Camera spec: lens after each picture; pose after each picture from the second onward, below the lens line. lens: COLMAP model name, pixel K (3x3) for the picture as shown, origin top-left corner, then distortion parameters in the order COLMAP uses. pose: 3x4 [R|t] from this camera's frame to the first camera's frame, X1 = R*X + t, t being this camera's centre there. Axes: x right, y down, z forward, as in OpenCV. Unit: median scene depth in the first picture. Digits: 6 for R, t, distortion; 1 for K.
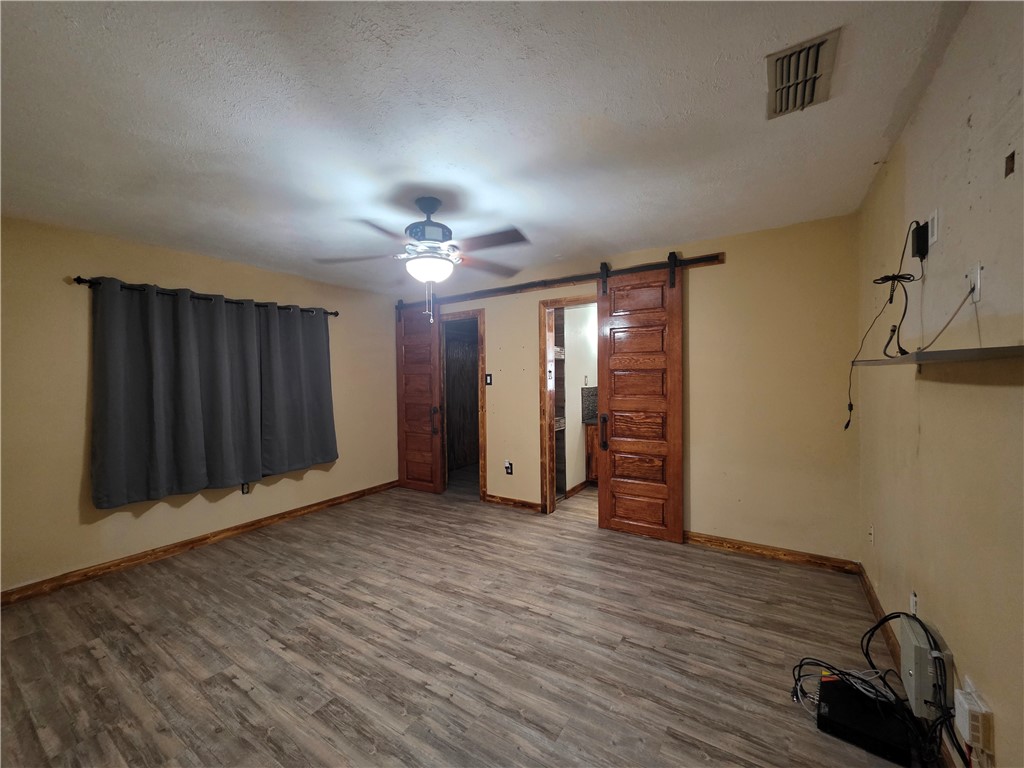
lens RADIAL K [[409.9, 0, 505.7], [0, 409.9, 383.6], [0, 0, 1]] dist [0.003407, -0.001498]
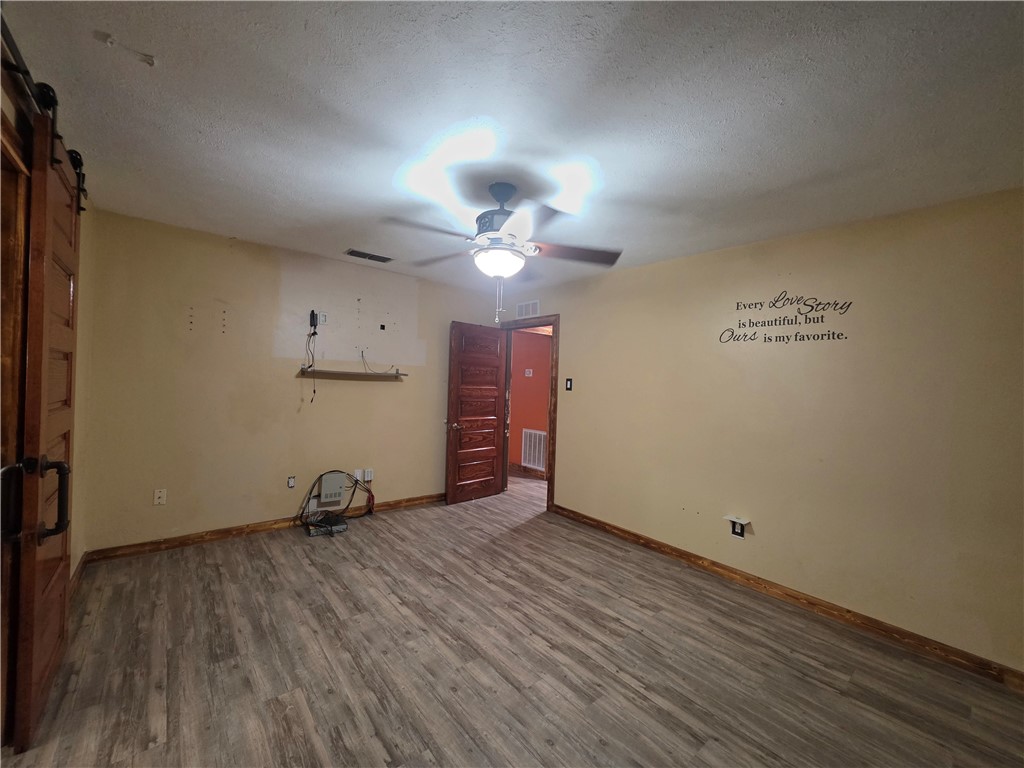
lens RADIAL K [[409.9, 0, 510.7], [0, 409.9, 383.0], [0, 0, 1]] dist [0.003407, -0.001498]
pose [[-0.959544, -0.024822, 0.280461, -0.506174], [-0.022968, 0.999687, 0.009897, -0.020721], [-0.280619, 0.003055, -0.959814, 2.000472]]
